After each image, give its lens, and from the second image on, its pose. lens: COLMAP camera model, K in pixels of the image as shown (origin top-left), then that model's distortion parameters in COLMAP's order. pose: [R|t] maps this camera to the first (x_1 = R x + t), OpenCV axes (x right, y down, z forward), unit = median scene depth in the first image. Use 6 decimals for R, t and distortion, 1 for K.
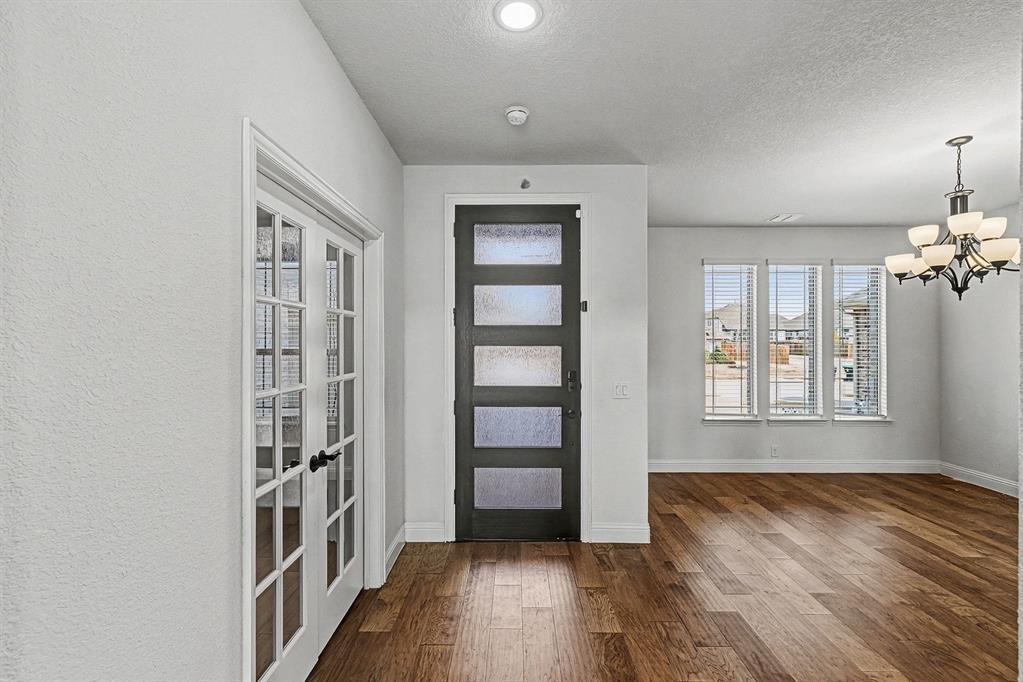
lens RADIAL K [[444.2, 0, 517.7], [0, 444.2, 341.6], [0, 0, 1]] dist [-0.000916, 0.000831]
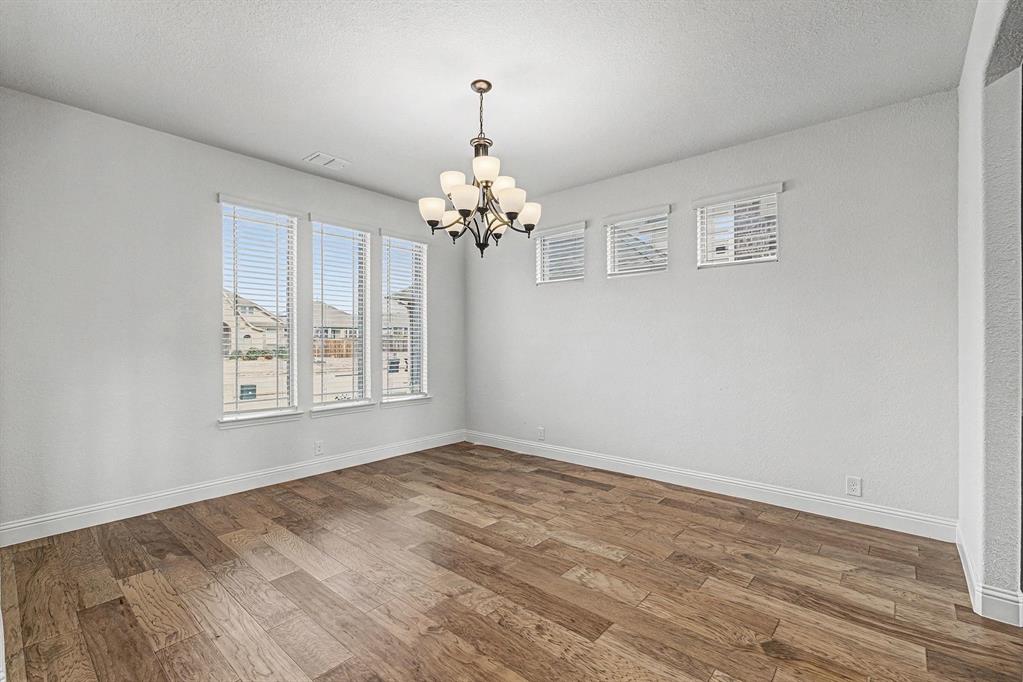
lens RADIAL K [[444.2, 0, 512.2], [0, 444.2, 341.8], [0, 0, 1]] dist [-0.000916, 0.000831]
pose [[0.647377, -0.002234, 0.762167, 0.258968], [-0.001723, 0.999989, 0.004395, 0.064285], [-0.762168, -0.004158, 0.647365, 0.275989]]
